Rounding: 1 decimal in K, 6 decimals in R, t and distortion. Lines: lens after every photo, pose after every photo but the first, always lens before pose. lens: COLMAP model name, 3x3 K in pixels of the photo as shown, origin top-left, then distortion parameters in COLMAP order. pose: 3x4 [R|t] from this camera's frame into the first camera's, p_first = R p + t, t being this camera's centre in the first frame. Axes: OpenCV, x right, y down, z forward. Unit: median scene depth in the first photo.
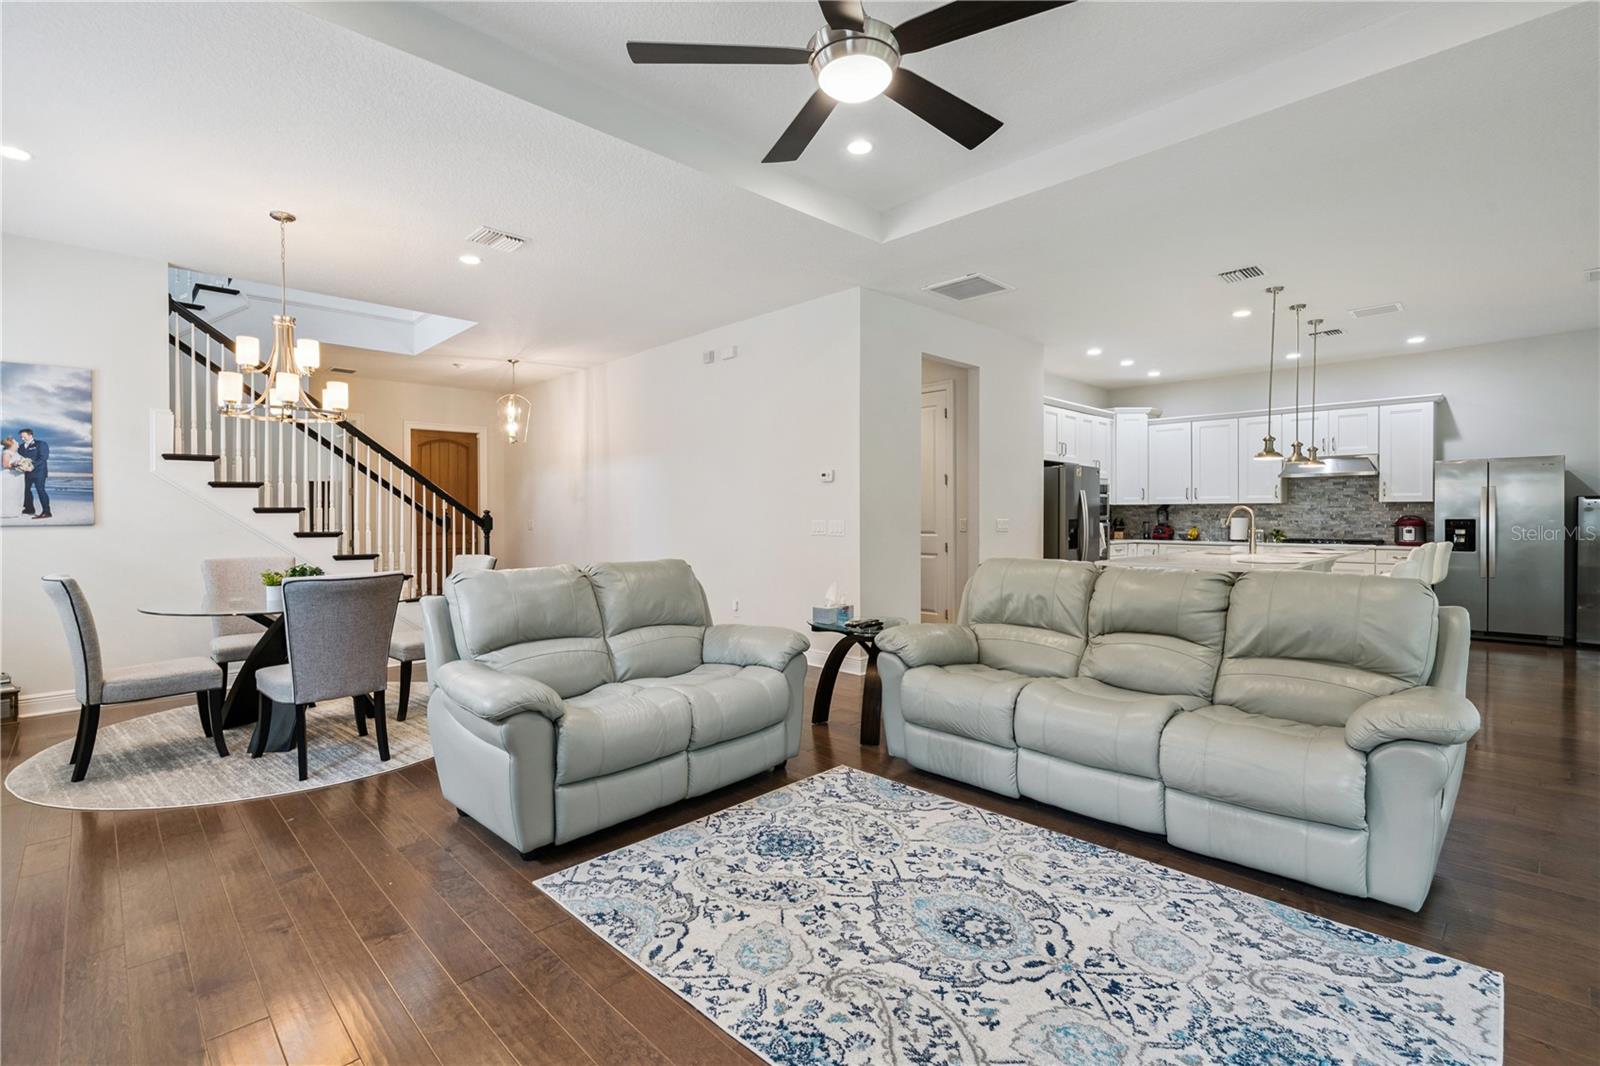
lens RADIAL K [[732.9, 0, 800.8], [0, 732.9, 522.4], [0, 0, 1]] dist [-0.005179, 0.002107]
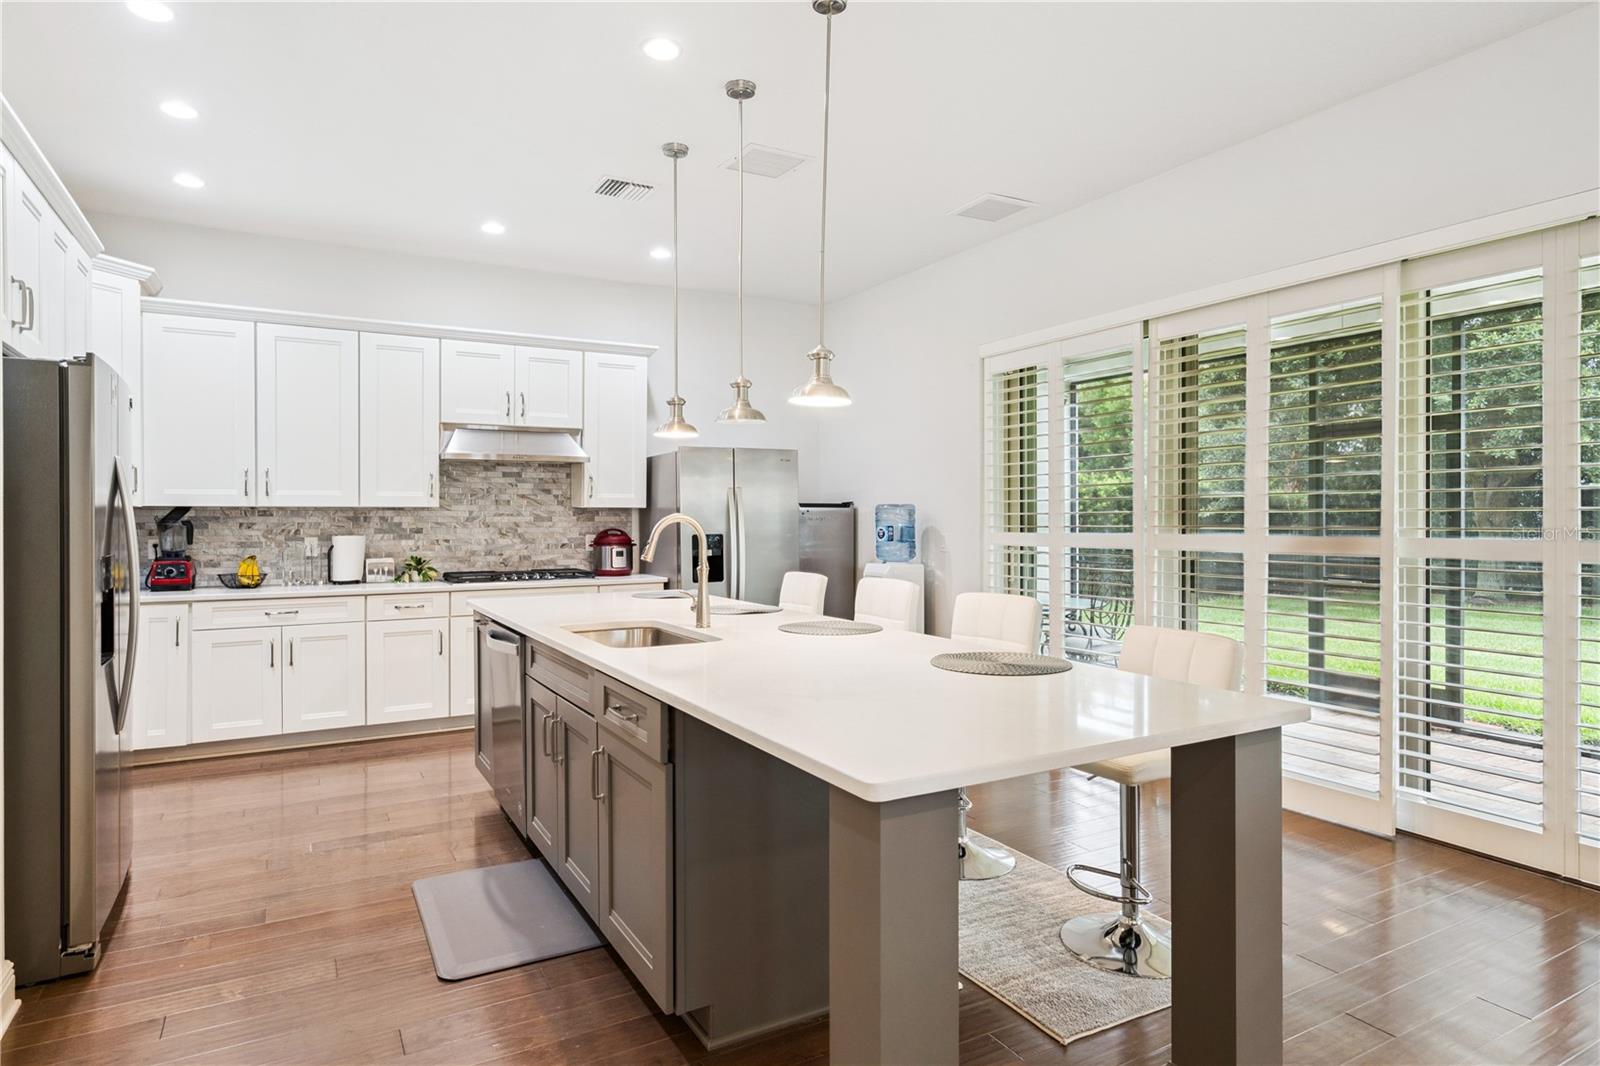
lens RADIAL K [[908.2, 0, 796.2], [0, 908.2, 516.4], [0, 0, 1]] dist [0.006148, 0.002850]
pose [[0.263683, 0.002804, 0.964605, 0.110847], [0.012193, 0.999906, -0.006240, -0.015111], [-0.964532, 0.013407, 0.263624, 0.701766]]
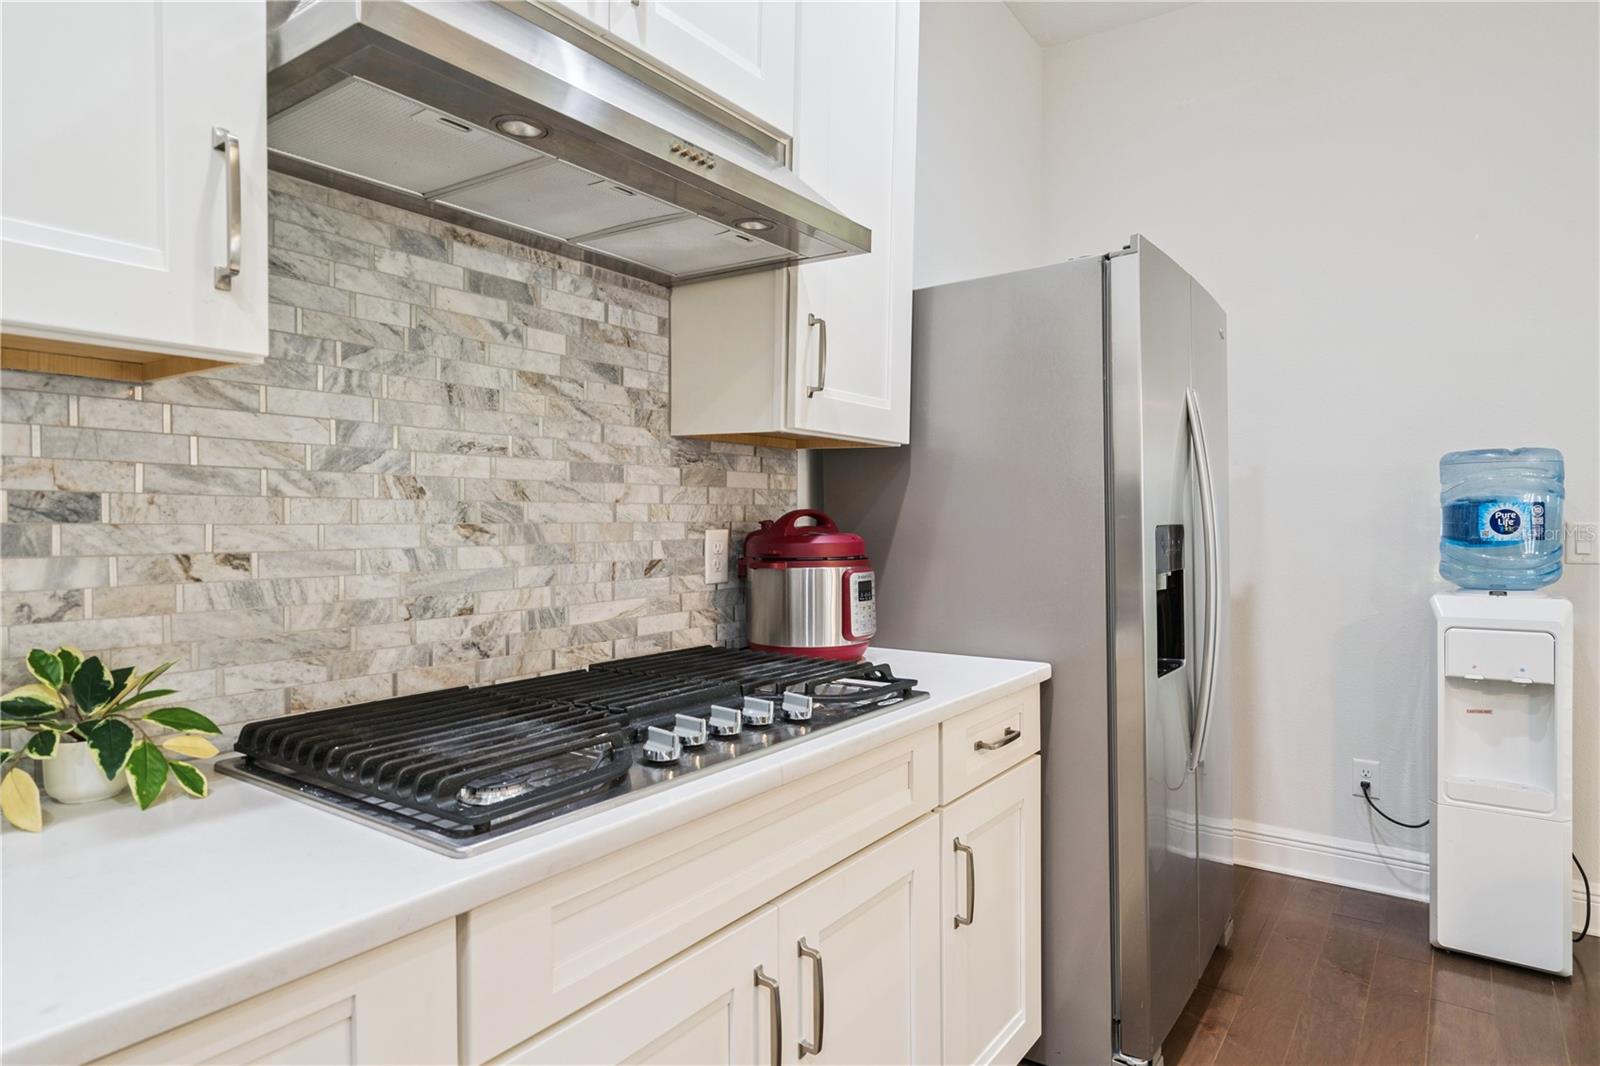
lens RADIAL K [[908.2, 0, 804.4], [0, 908.2, 536.2], [0, 0, 1]] dist [0.006148, 0.002850]
pose [[-0.159714, -0.014187, 0.987061, 0.652913], [0.014812, 0.999750, 0.016766, -0.007255], [-0.987052, 0.017298, -0.159464, 1.158523]]
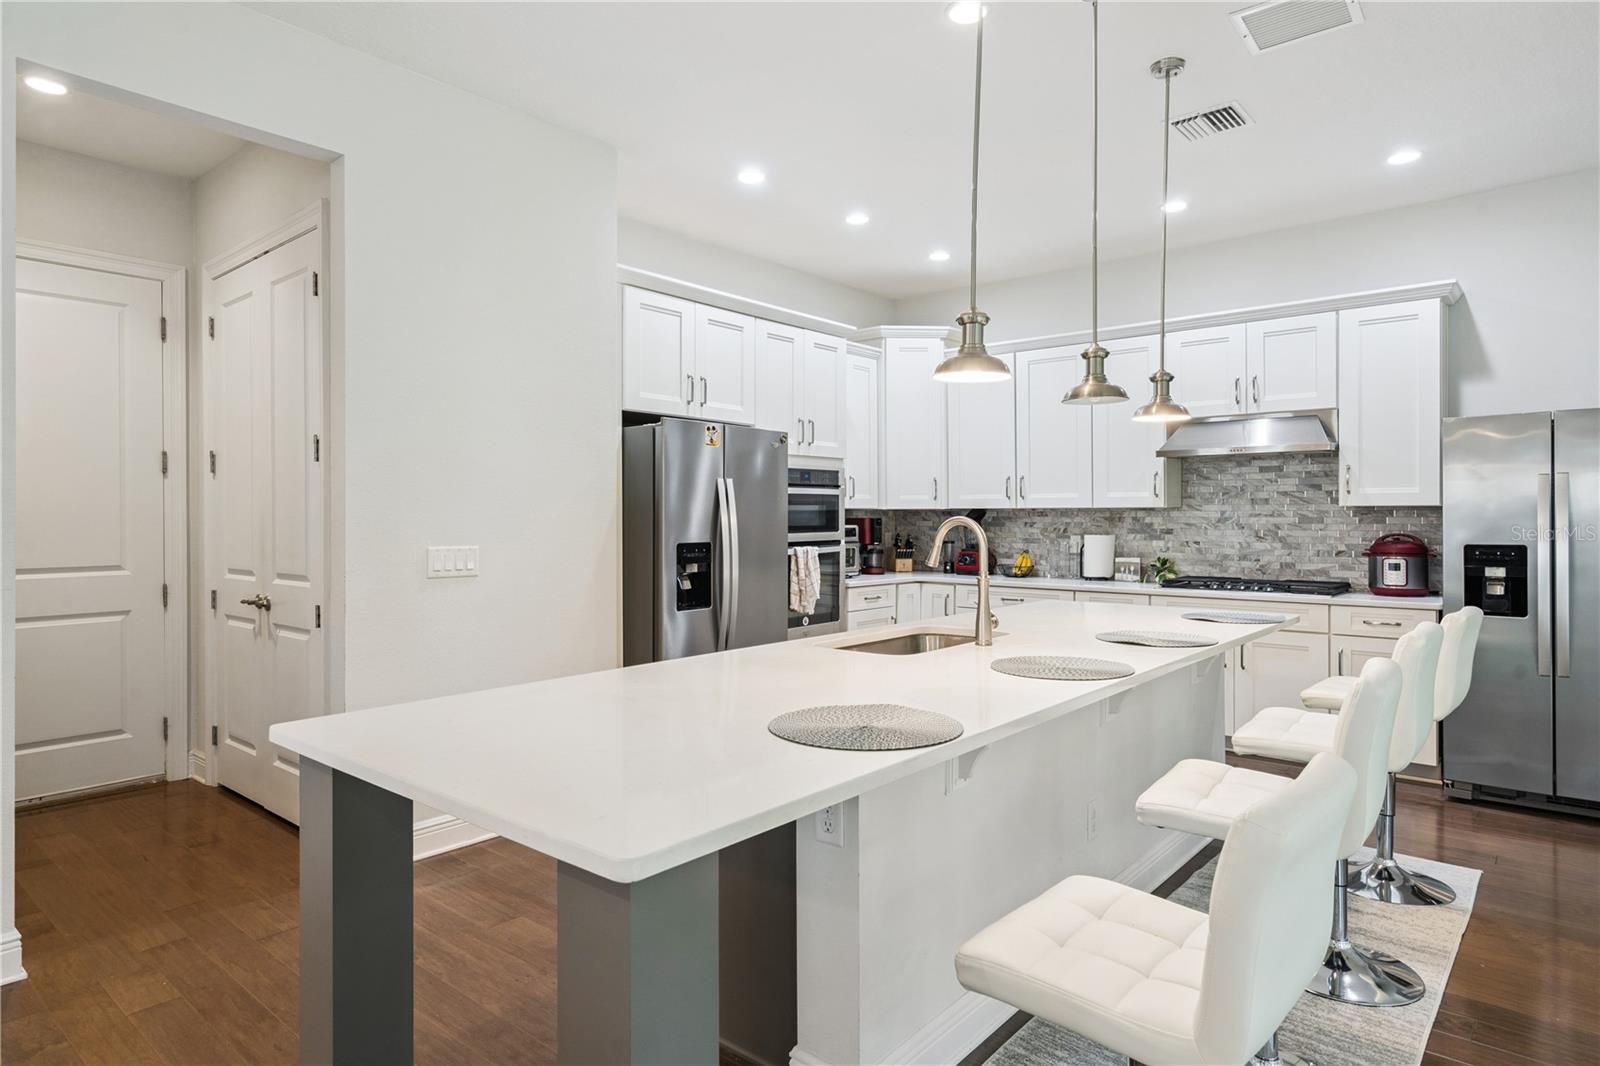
lens RADIAL K [[908.2, 0, 809.6], [0, 908.2, 513.4], [0, 0, 1]] dist [0.006148, 0.002850]
pose [[0.994913, 0.002412, 0.100706, 0.419841], [-0.001027, 0.999904, -0.013799, -0.015992], [-0.100729, 0.013625, 0.994821, 0.477056]]
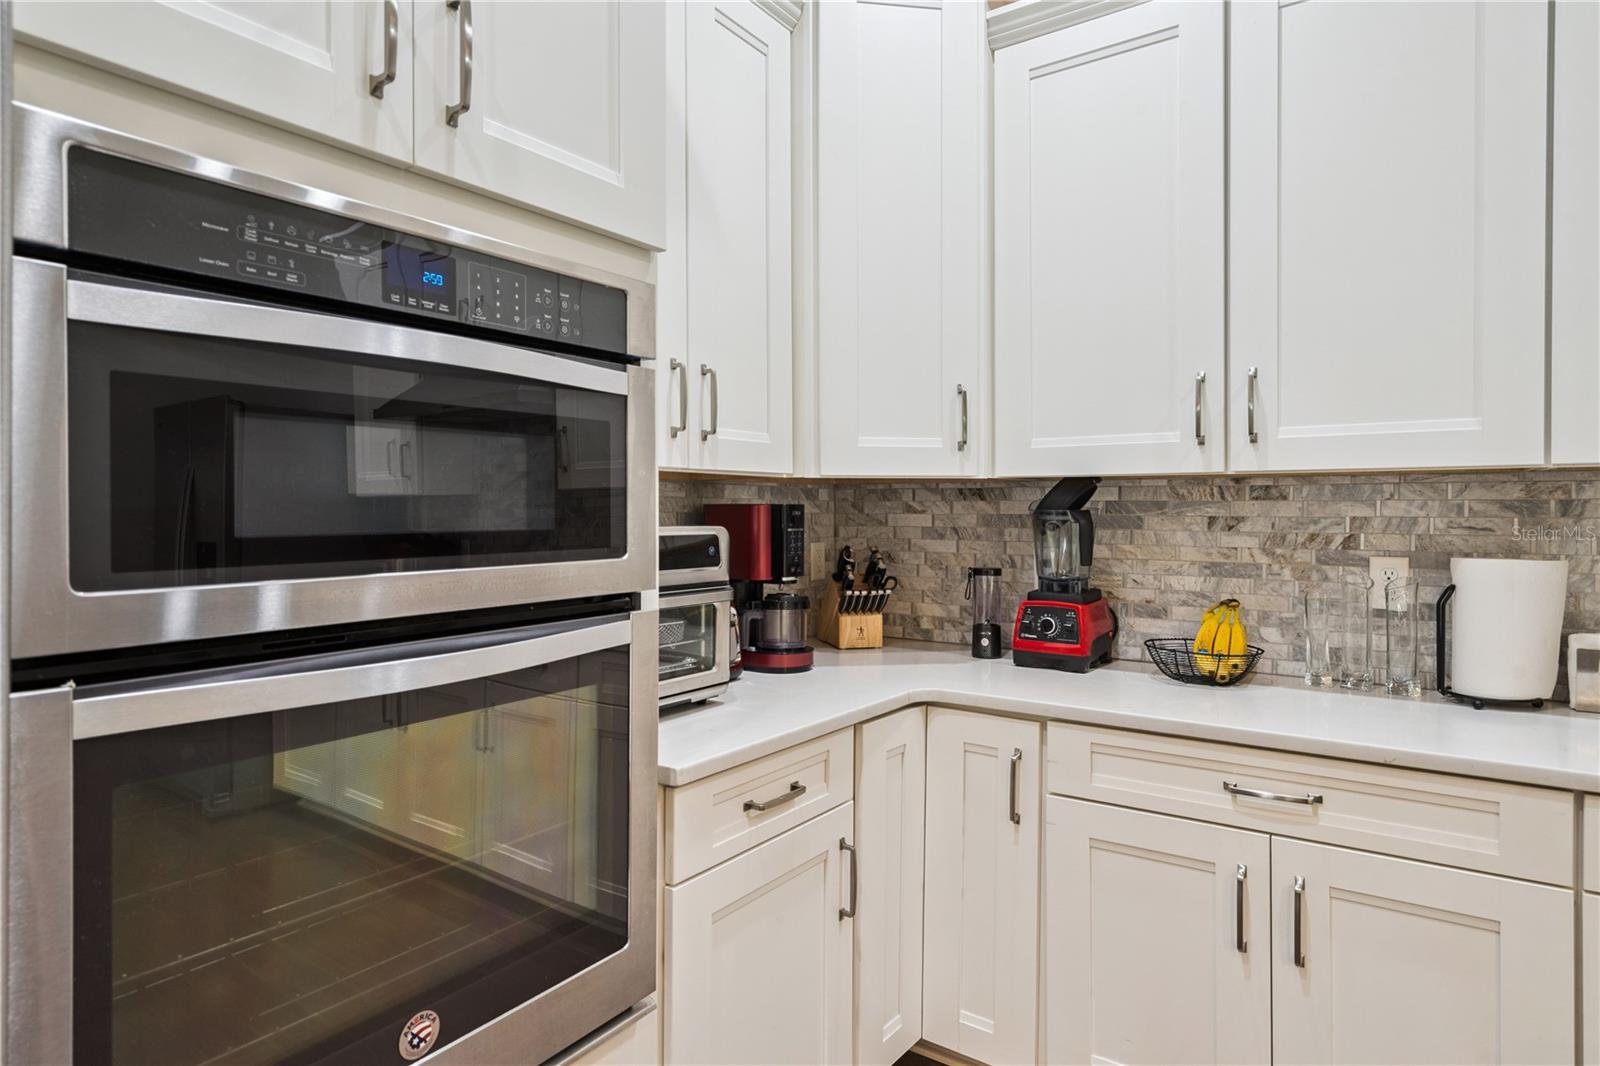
lens RADIAL K [[908.2, 0, 800.0], [0, 908.2, 520.8], [0, 0, 1]] dist [0.006148, 0.002850]
pose [[0.981923, 0.002477, 0.189266, 0.522846], [-0.002286, 0.999997, -0.001227, -0.017836], [-0.189268, 0.000772, 0.981925, 1.067382]]
